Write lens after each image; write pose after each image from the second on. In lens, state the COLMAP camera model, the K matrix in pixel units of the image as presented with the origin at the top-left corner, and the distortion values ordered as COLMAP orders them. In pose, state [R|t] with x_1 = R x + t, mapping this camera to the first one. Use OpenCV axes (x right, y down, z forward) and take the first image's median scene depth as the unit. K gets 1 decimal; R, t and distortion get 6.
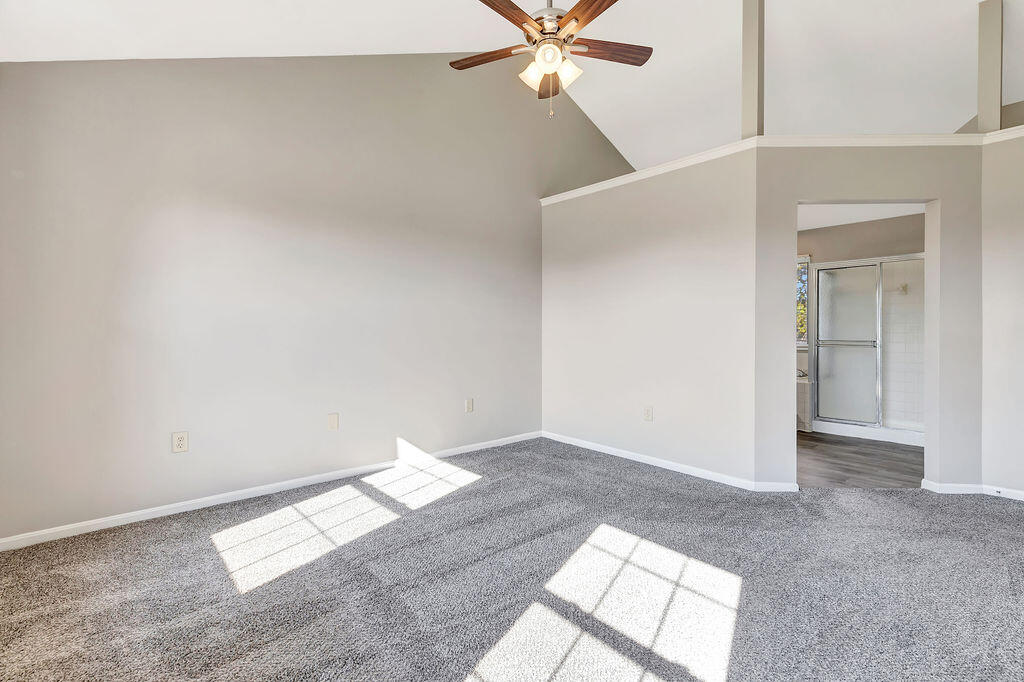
lens RADIAL K [[461.8, 0, 516.9], [0, 461.8, 334.9], [0, 0, 1]] dist [0.000418, -0.000895]
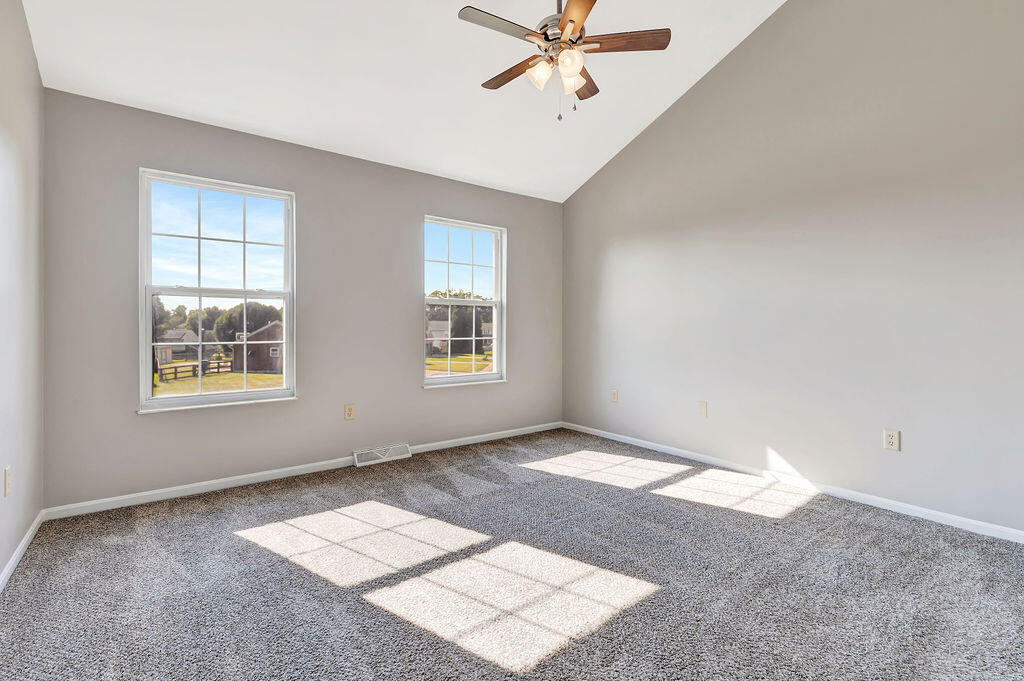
lens RADIAL K [[461.8, 0, 516.8], [0, 461.8, 336.8], [0, 0, 1]] dist [0.000418, -0.000895]
pose [[-0.062650, 0.023931, -0.997749, 0.781773], [-0.012435, 0.999616, 0.024757, -0.002981], [0.997958, 0.013958, -0.062329, 0.690698]]
